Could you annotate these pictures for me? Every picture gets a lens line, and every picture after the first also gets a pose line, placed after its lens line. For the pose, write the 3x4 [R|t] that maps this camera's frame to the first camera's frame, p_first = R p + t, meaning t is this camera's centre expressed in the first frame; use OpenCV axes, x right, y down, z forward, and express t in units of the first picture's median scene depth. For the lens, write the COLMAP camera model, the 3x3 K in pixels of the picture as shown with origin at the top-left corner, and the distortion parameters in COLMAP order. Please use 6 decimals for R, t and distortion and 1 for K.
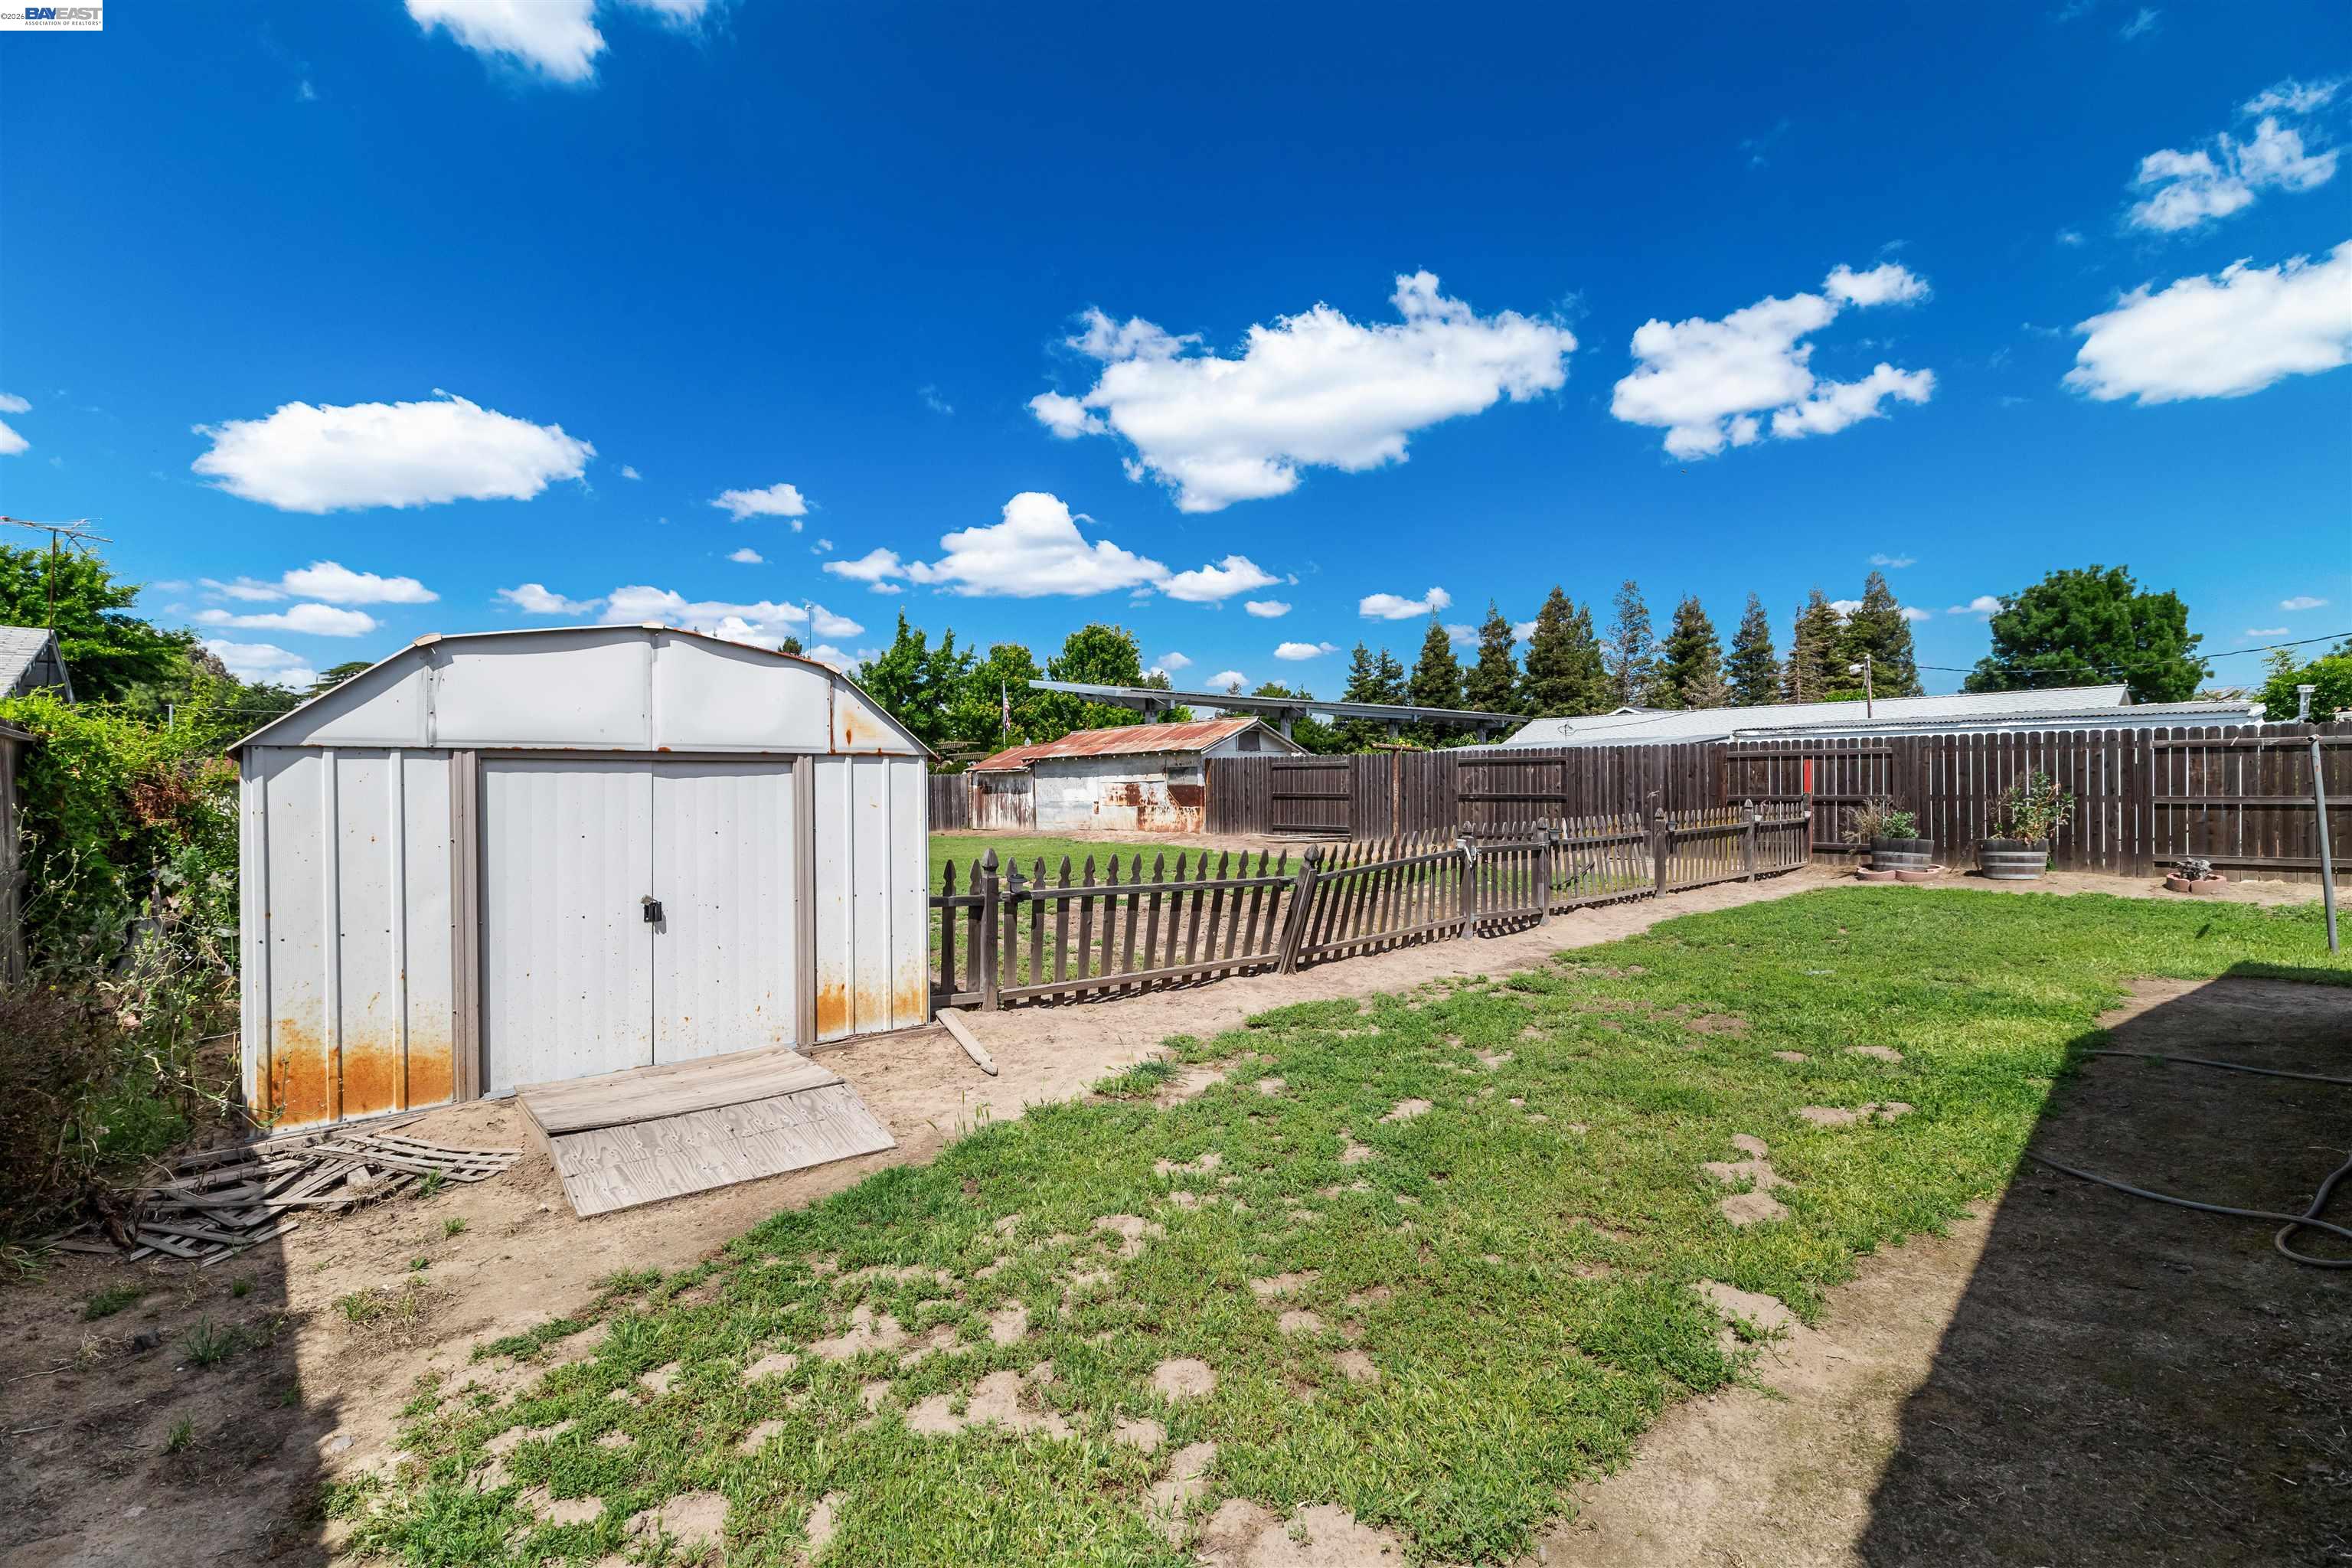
lens RADIAL K [[1091.0, 0, 1170.2], [0, 1091.0, 799.6], [0, 0, 1]] dist [0.002986, -0.000230]
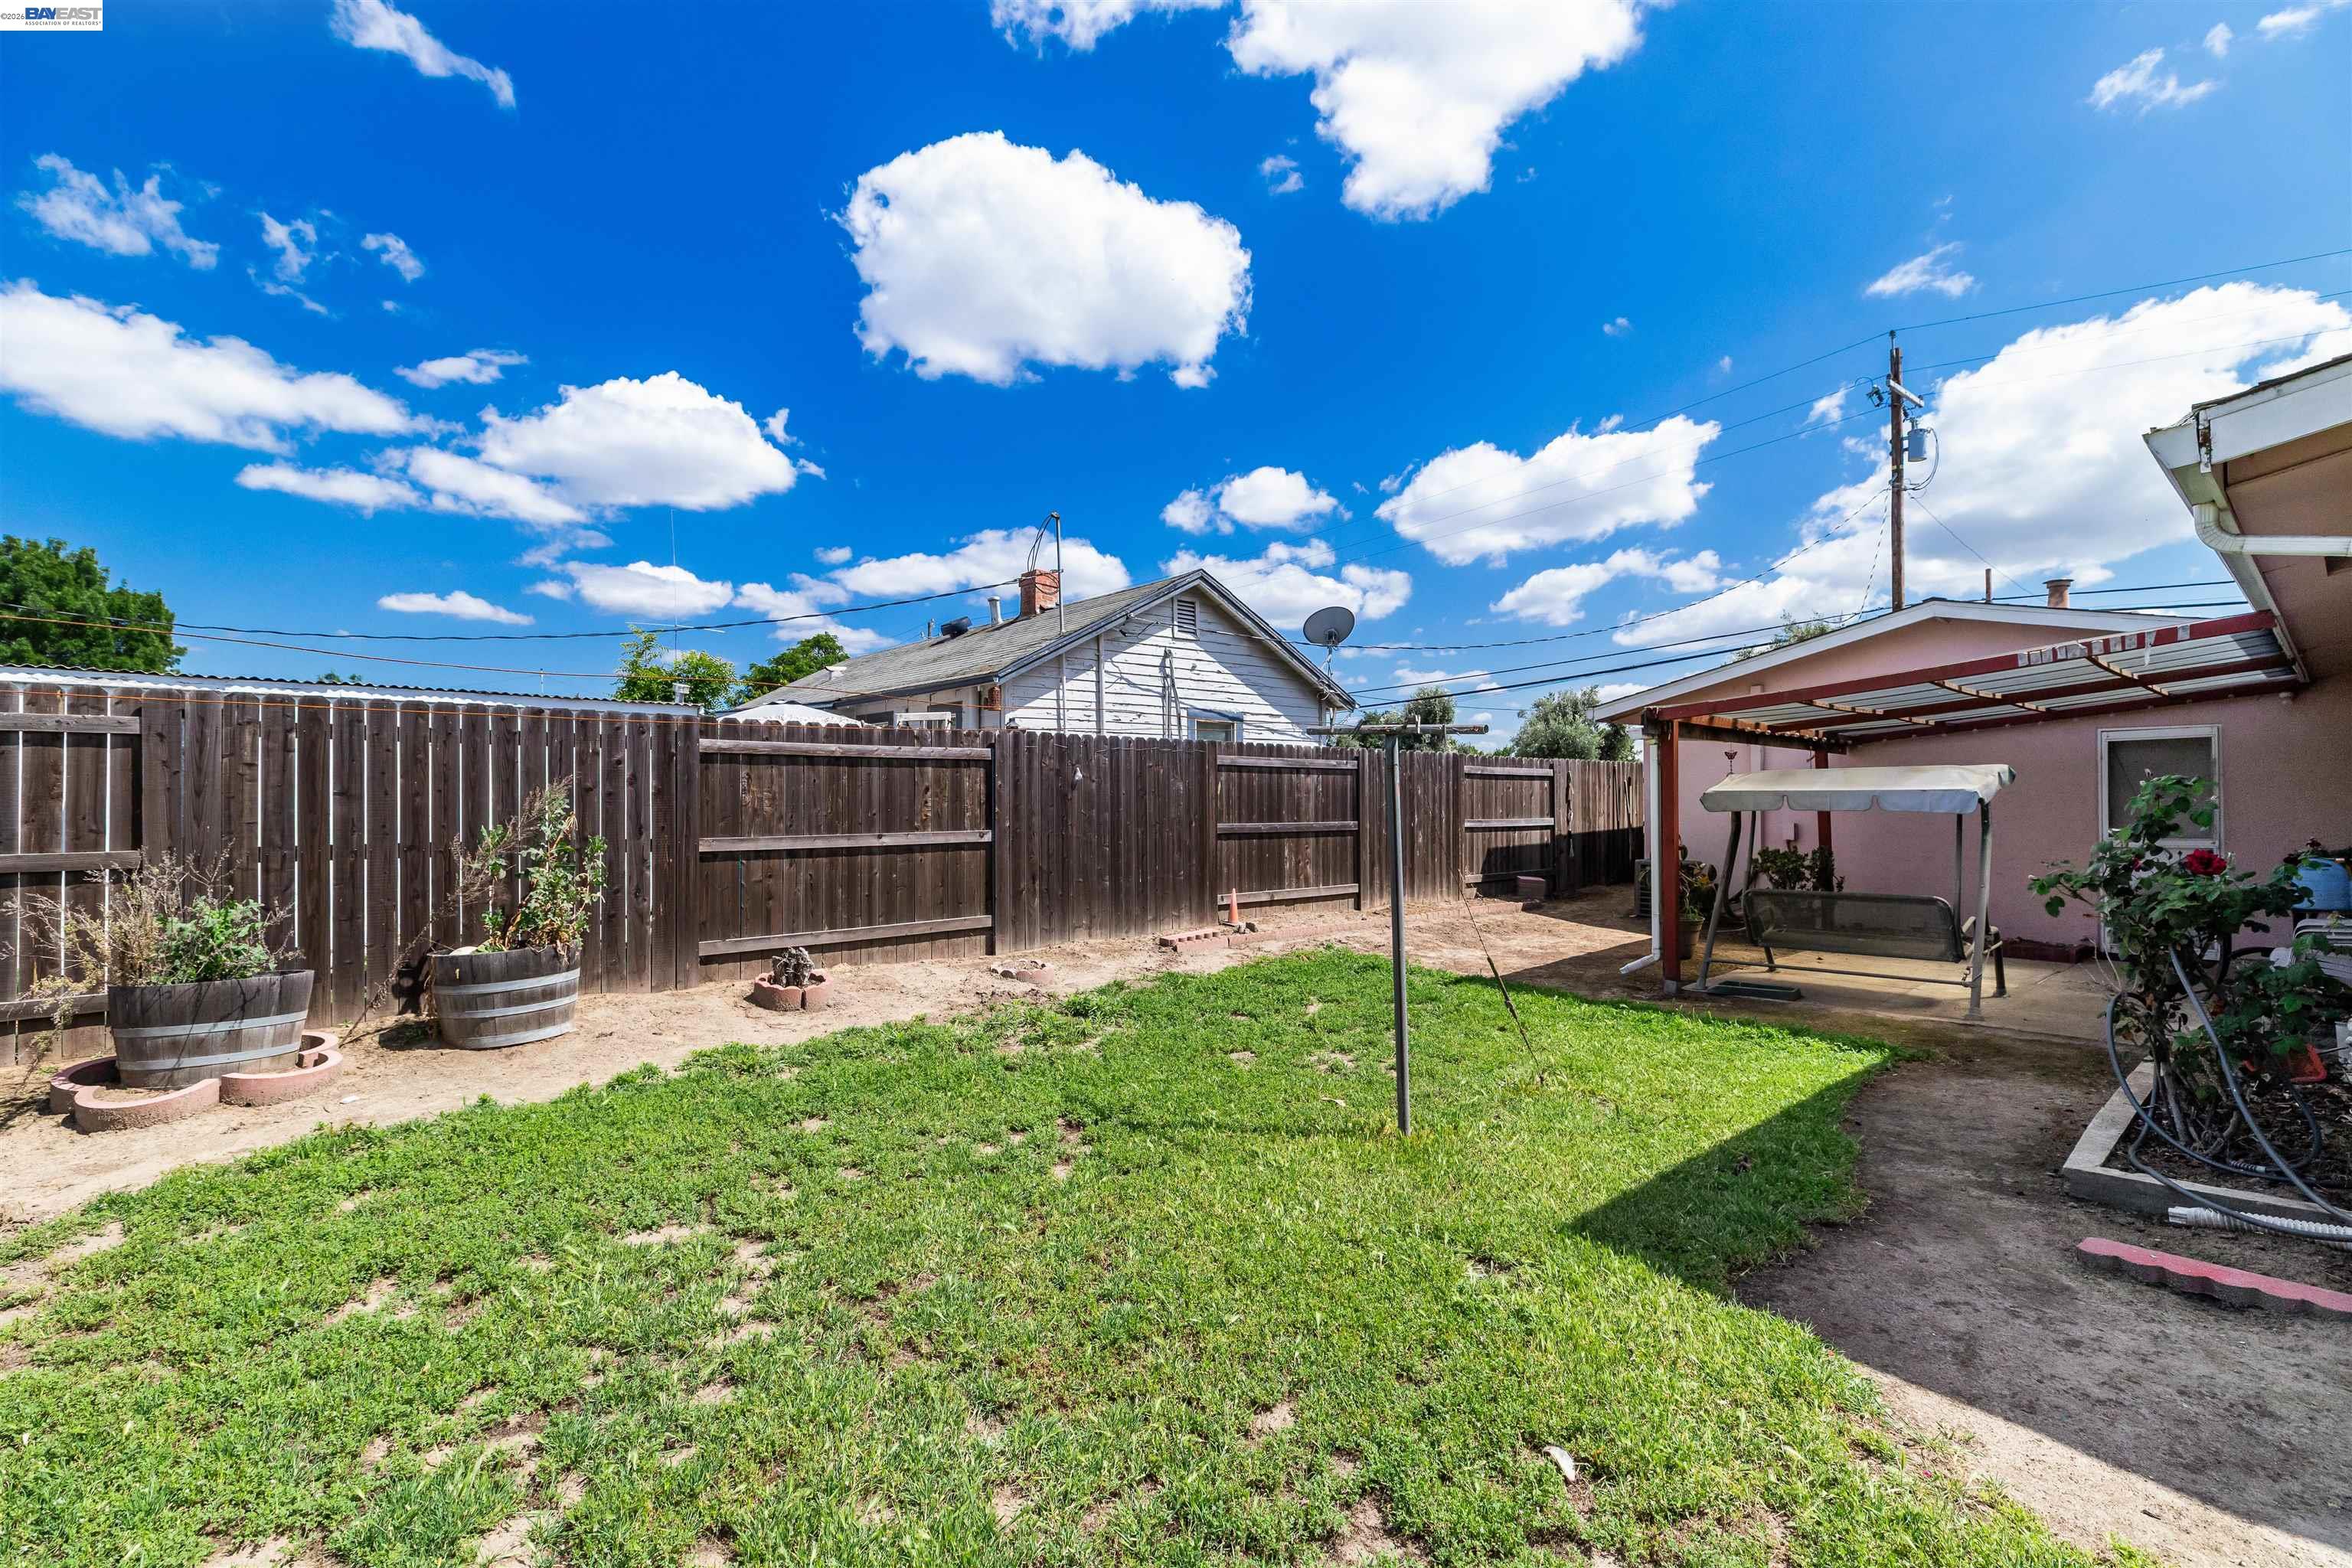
lens RADIAL K [[1066.6, 0, 1186.3], [0, 1066.6, 797.3], [0, 0, 1]] dist [0.001493, 0.000164]
pose [[0.014007, 0.011877, 0.999831, 0.326947], [0.019244, 0.999741, -0.012146, -0.011534], [-0.999717, 0.019411, 0.013775, 0.674504]]
